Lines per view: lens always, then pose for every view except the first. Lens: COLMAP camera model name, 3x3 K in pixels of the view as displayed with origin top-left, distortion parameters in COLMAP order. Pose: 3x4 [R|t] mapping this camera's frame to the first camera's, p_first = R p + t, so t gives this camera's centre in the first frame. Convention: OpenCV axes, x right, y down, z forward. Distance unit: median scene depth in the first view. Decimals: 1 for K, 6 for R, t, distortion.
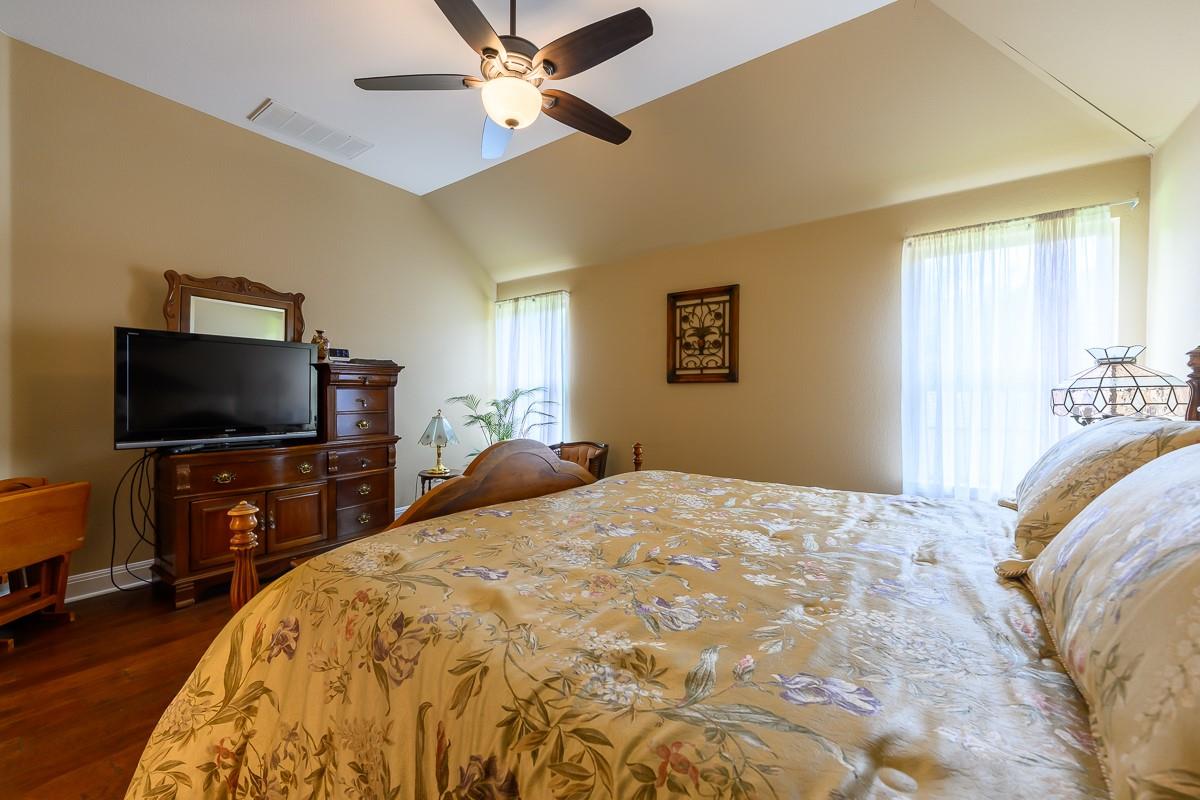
lens RADIAL K [[472.6, 0, 600.0], [0, 472.6, 397.5], [0, 0, 1]] dist [-0.000990, 0.000373]
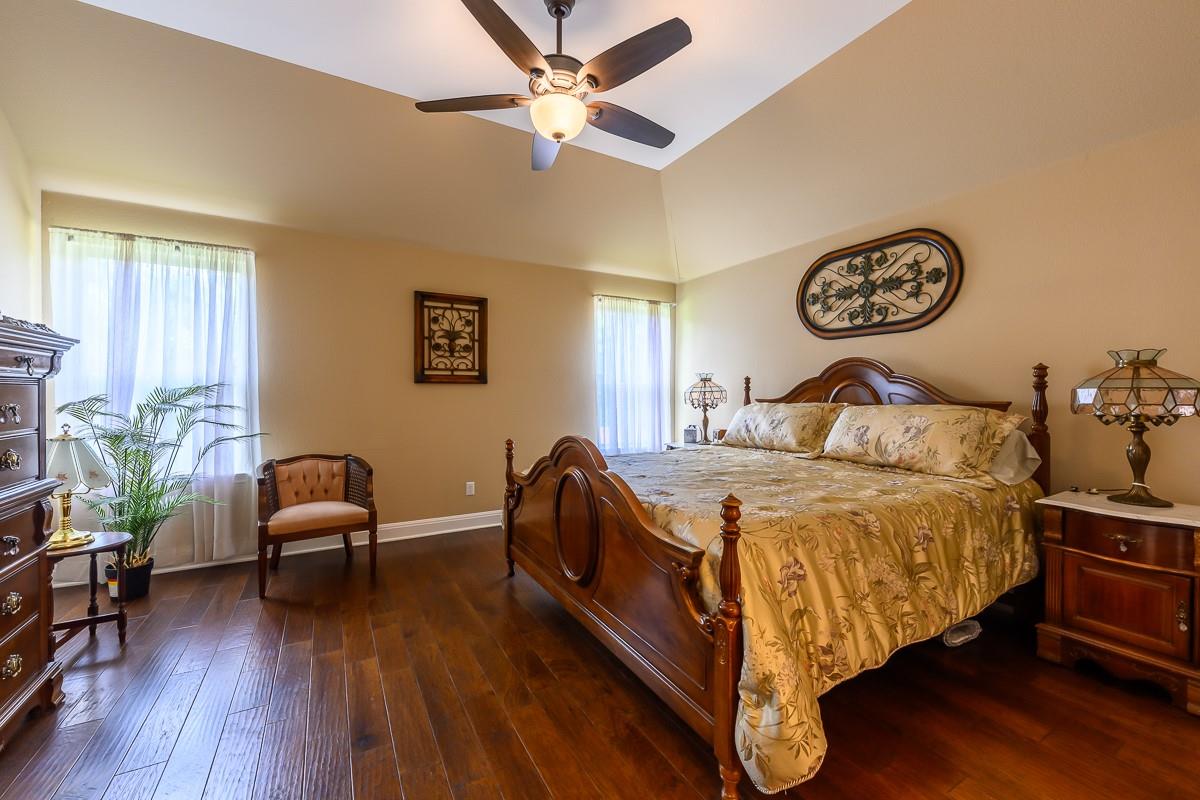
lens RADIAL K [[472.6, 0, 599.0], [0, 472.6, 394.6], [0, 0, 1]] dist [-0.000990, 0.000373]
pose [[0.419220, -0.001666, 0.907883, -0.606593], [0.005942, 0.999982, -0.000909, -0.003426], [-0.907865, 0.005776, 0.419223, 0.263648]]
